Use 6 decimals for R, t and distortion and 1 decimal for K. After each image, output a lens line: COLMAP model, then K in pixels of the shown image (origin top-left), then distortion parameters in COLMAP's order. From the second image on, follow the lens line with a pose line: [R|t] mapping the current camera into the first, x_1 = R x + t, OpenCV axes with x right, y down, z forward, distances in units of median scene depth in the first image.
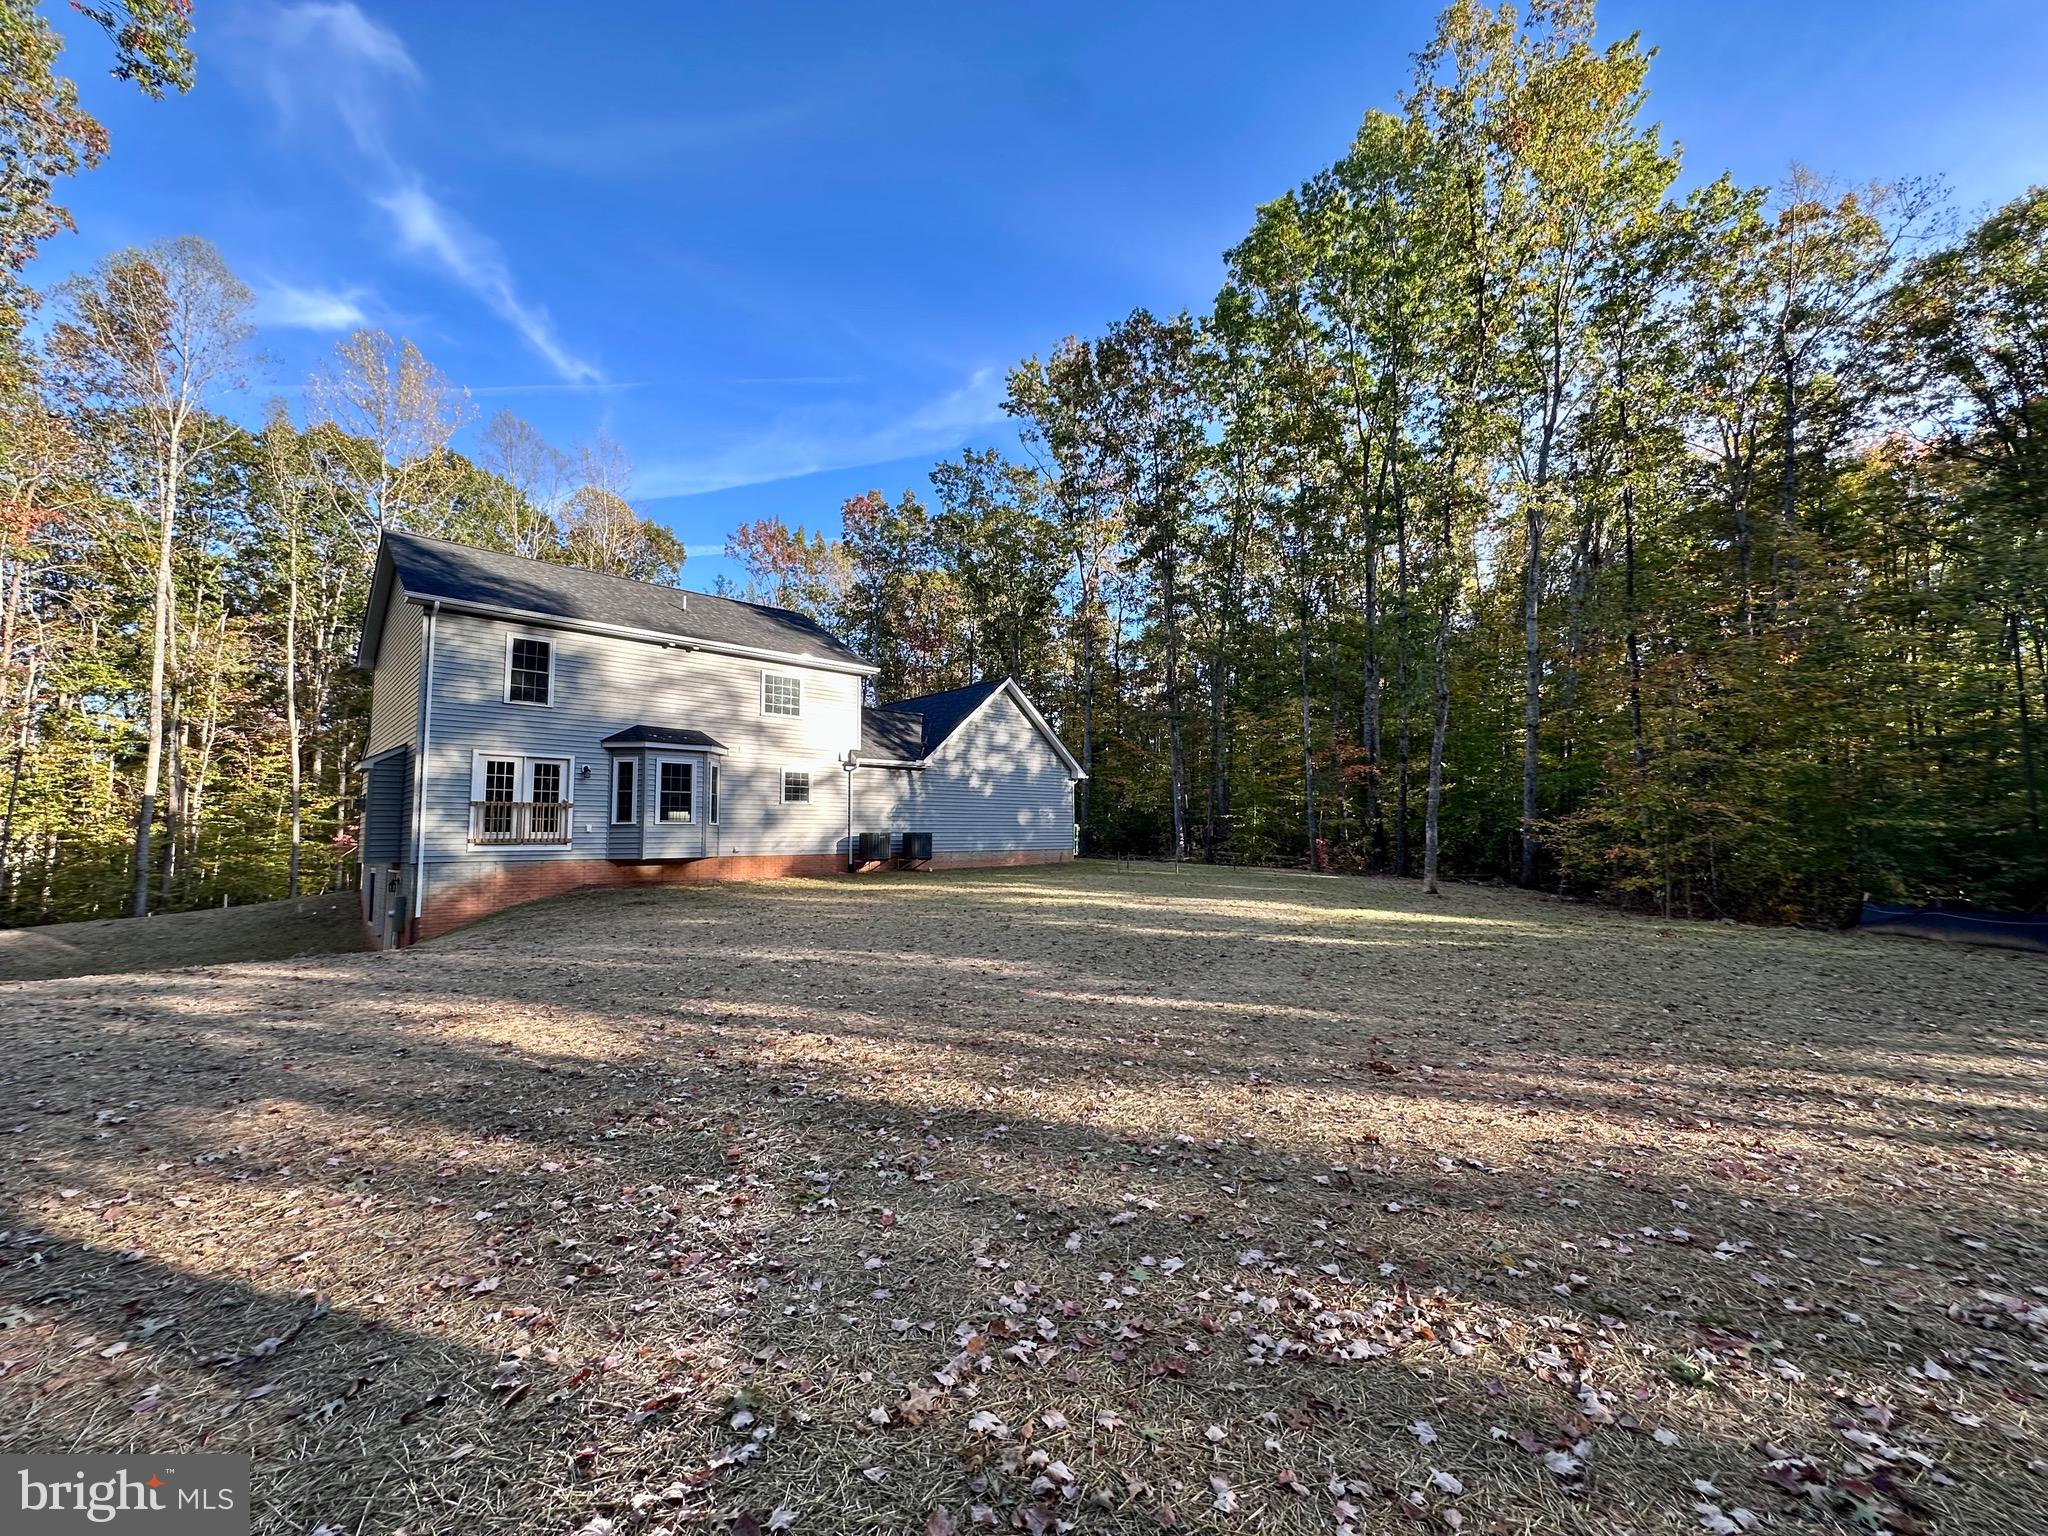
lens RADIAL K [[818.4, 0, 1021.2], [0, 818.4, 770.8], [0, 0, 1]] dist [-0.003808, -0.000751]
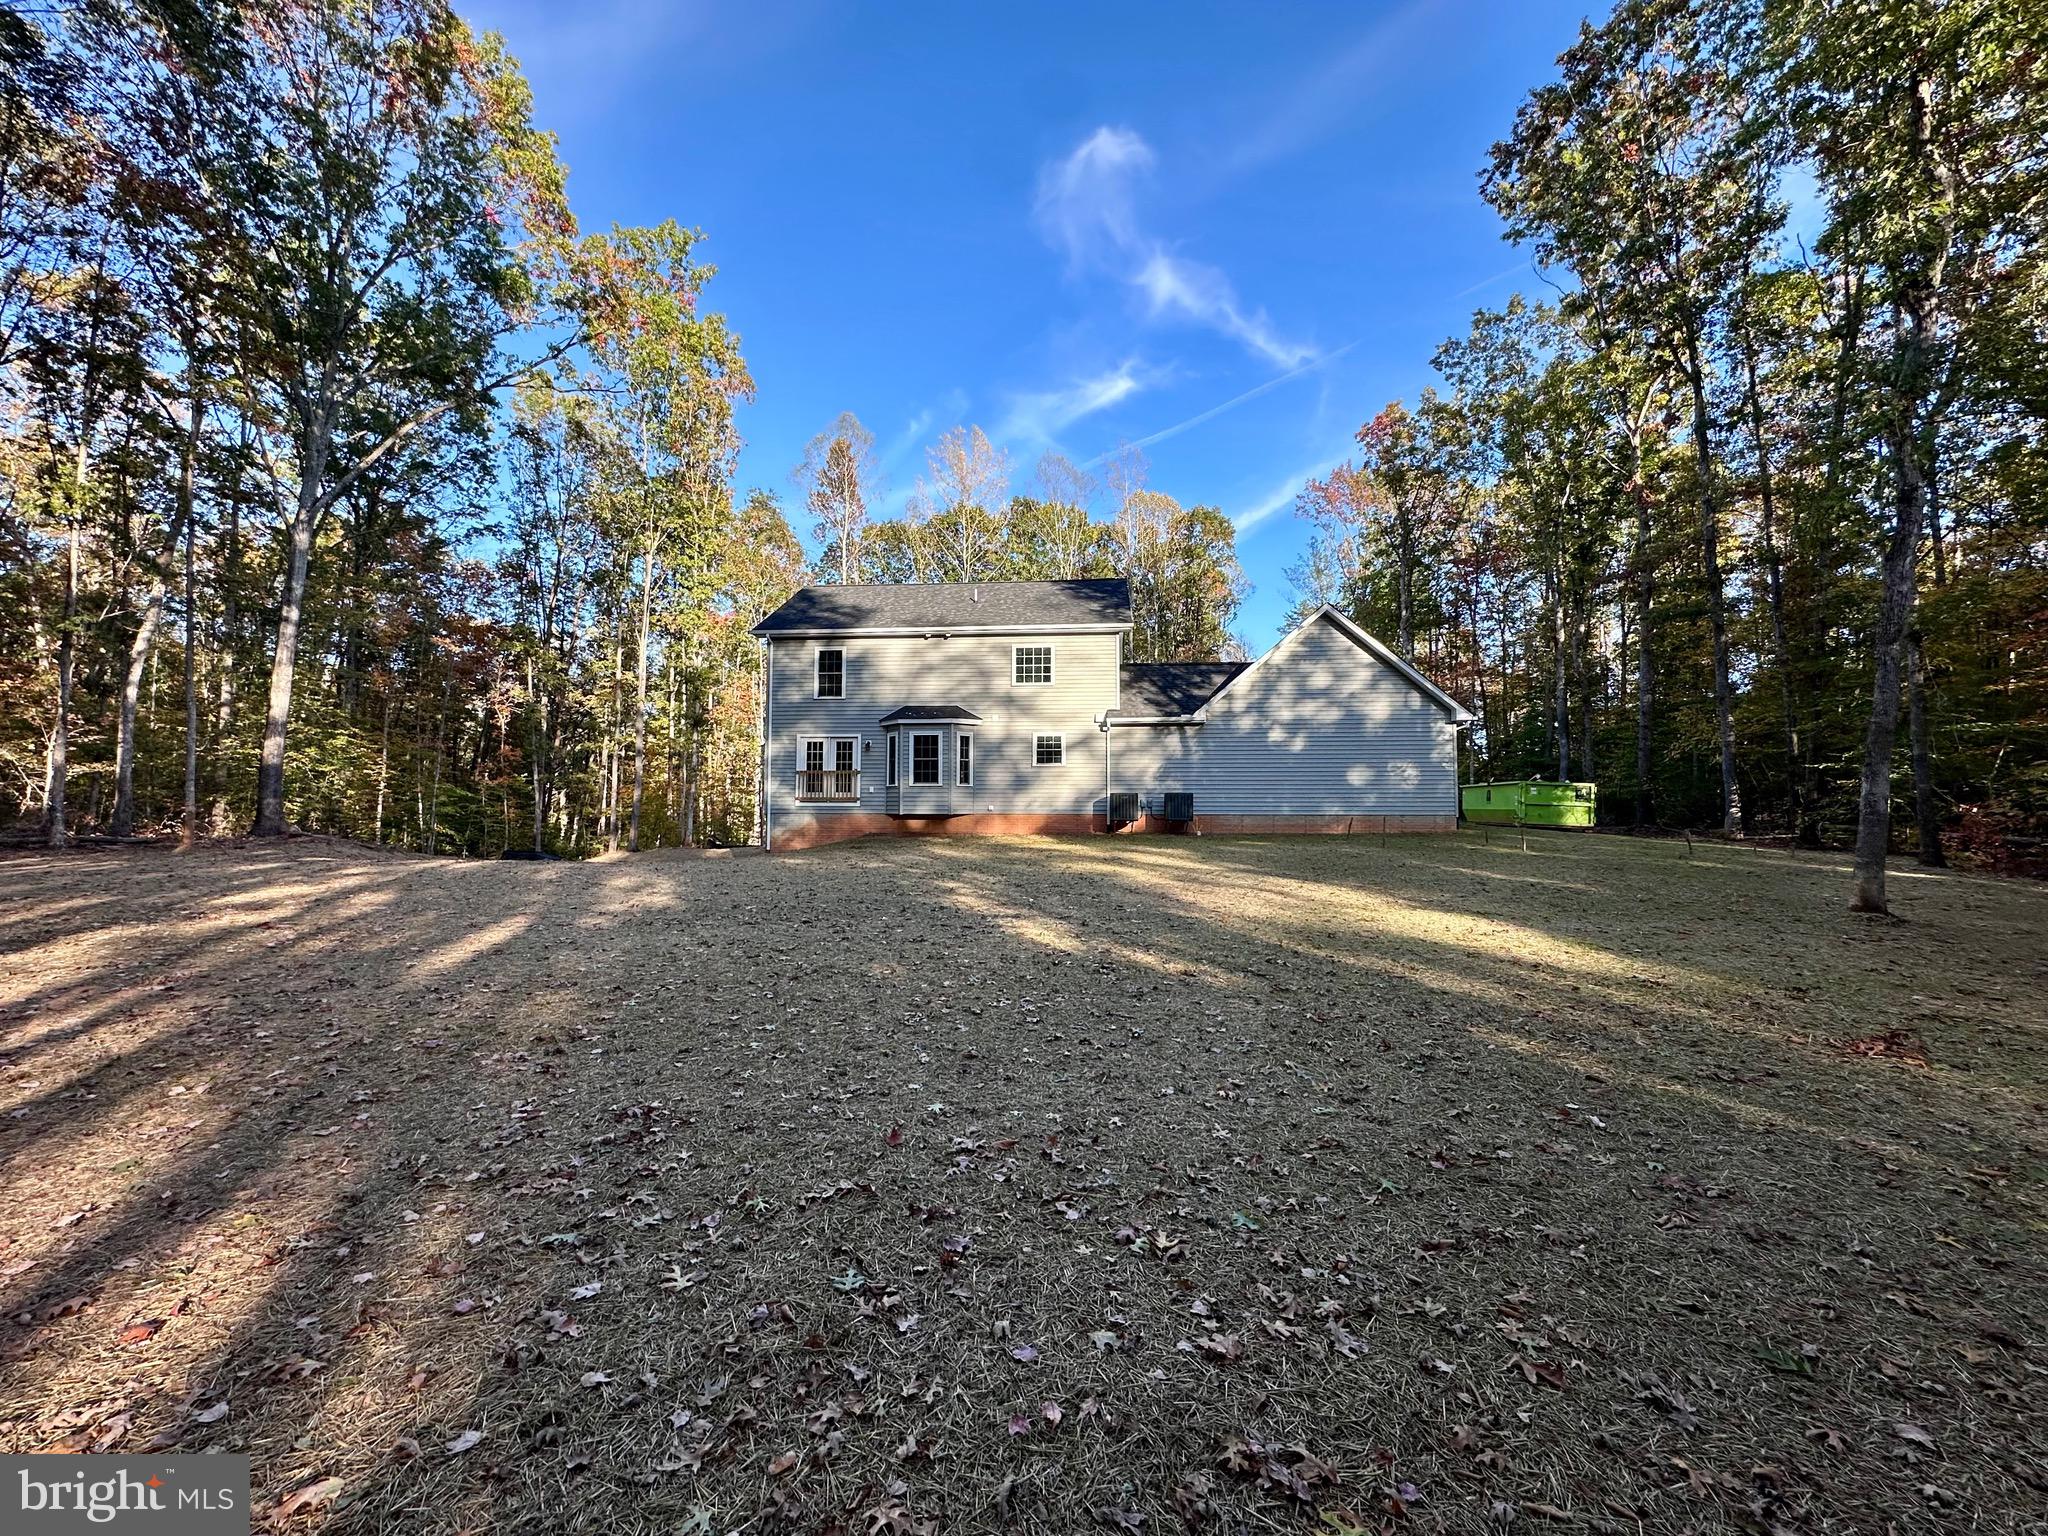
lens RADIAL K [[818.4, 0, 996.6], [0, 818.4, 801.3], [0, 0, 1]] dist [-0.003808, -0.000751]
pose [[0.647105, 0.002960, -0.762395, 0.487569], [0.053991, 0.997304, 0.049698, 0.028721], [0.760487, -0.073323, 0.645200, 0.261117]]
